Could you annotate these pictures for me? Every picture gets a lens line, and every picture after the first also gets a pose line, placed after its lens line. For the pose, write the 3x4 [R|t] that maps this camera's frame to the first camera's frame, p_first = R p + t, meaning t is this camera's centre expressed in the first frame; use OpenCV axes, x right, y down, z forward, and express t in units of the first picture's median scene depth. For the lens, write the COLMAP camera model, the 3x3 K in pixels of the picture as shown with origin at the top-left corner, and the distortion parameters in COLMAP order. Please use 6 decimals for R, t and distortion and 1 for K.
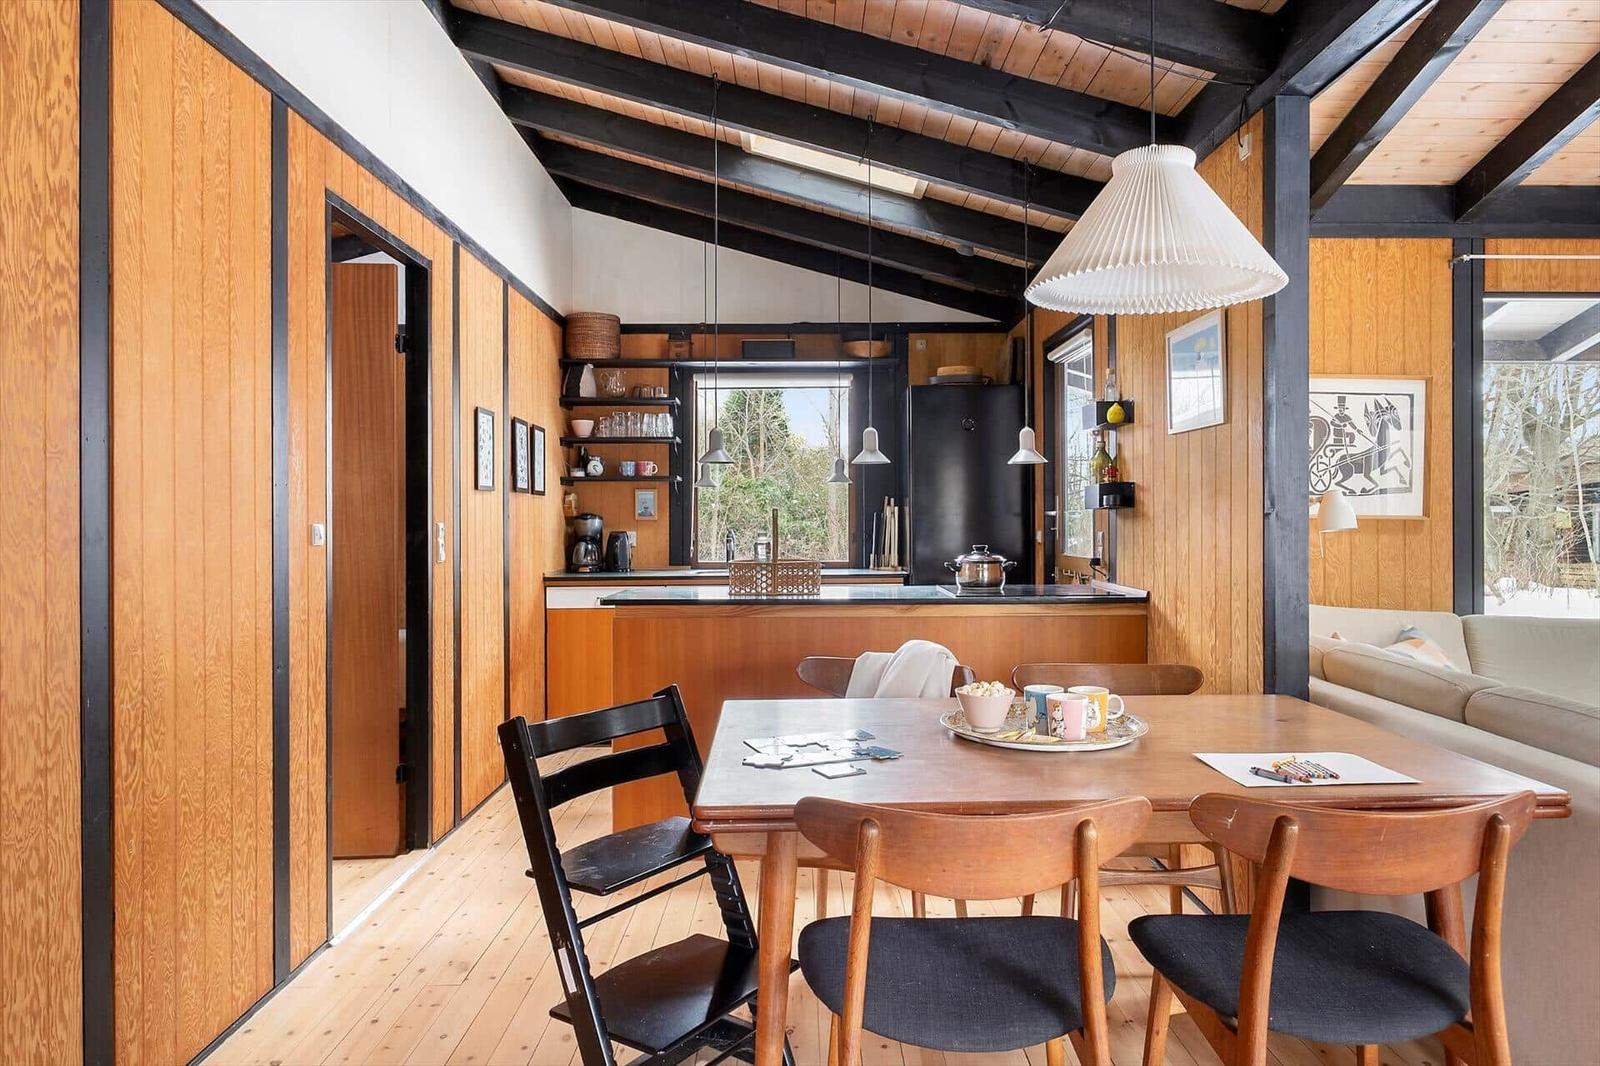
lens RADIAL K [[1006.2, 0, 801.5], [0, 1006.2, 522.2], [0, 0, 1]] dist [-0.014494, -0.000878]
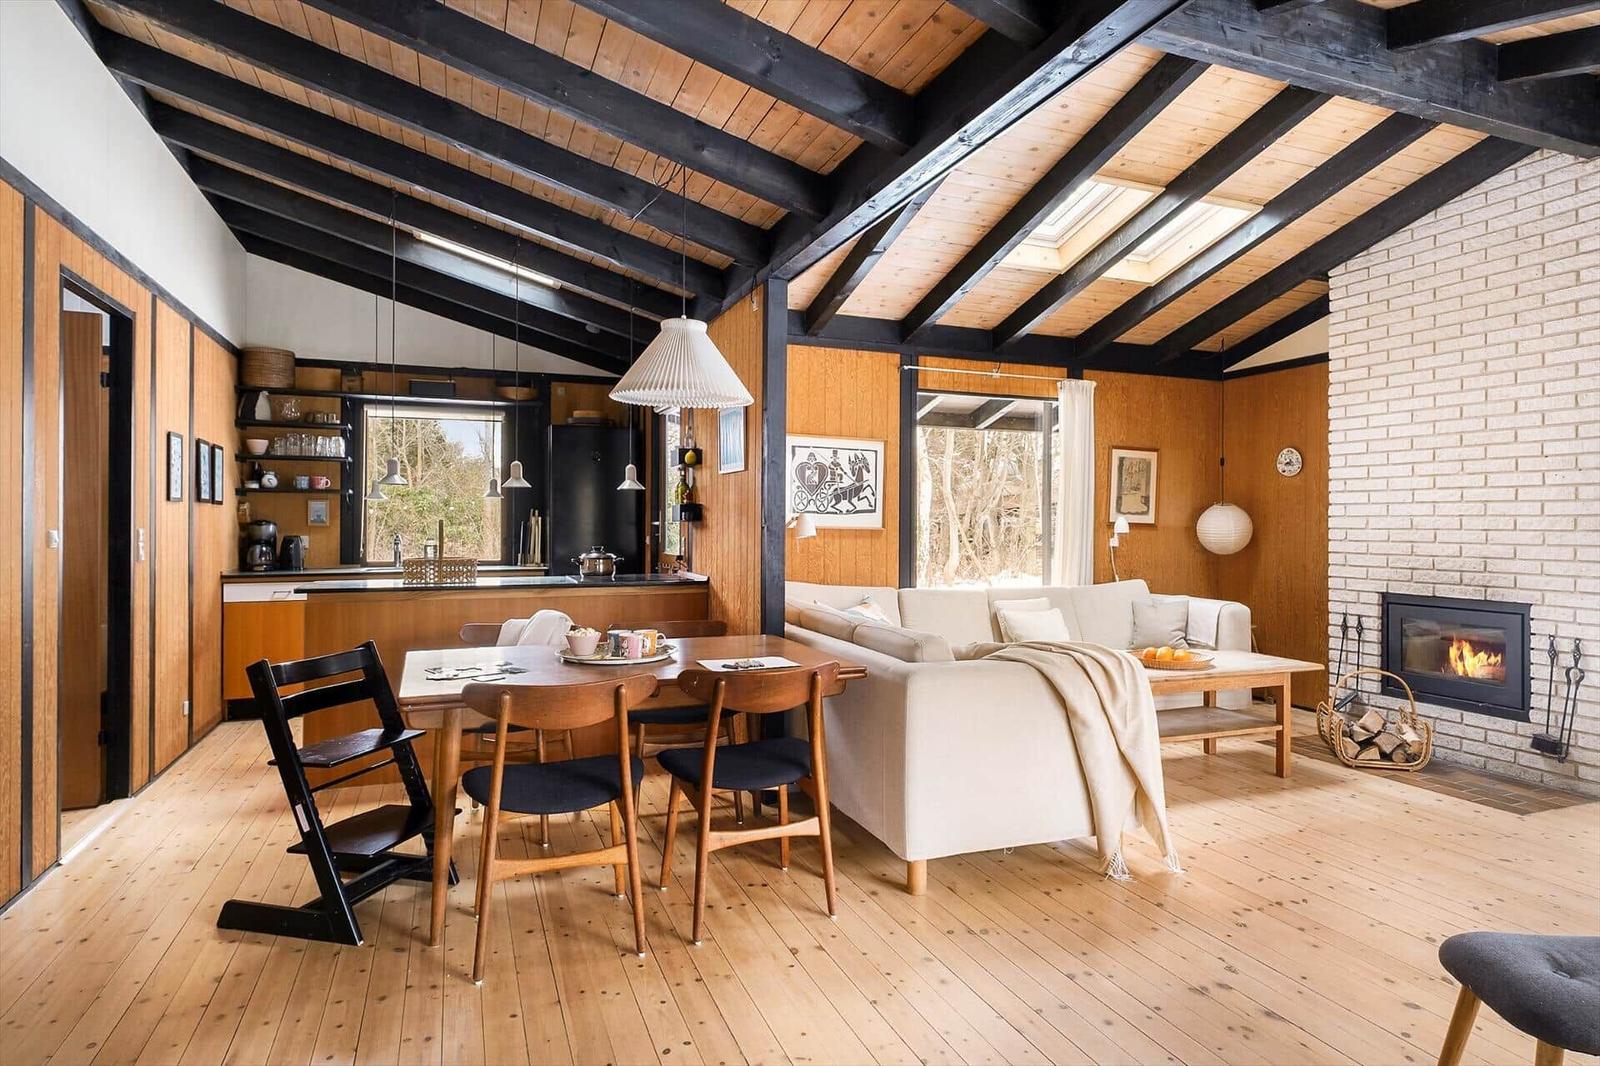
lens RADIAL K [[878.7, 0, 808.8], [0, 878.7, 523.3], [0, 0, 1]] dist [0.002392, -0.002518]
pose [[0.928336, 0.007325, 0.371670, -0.006188], [-0.005732, 0.999969, -0.005389, -0.004598], [-0.371698, 0.002872, 0.928349, -0.253845]]
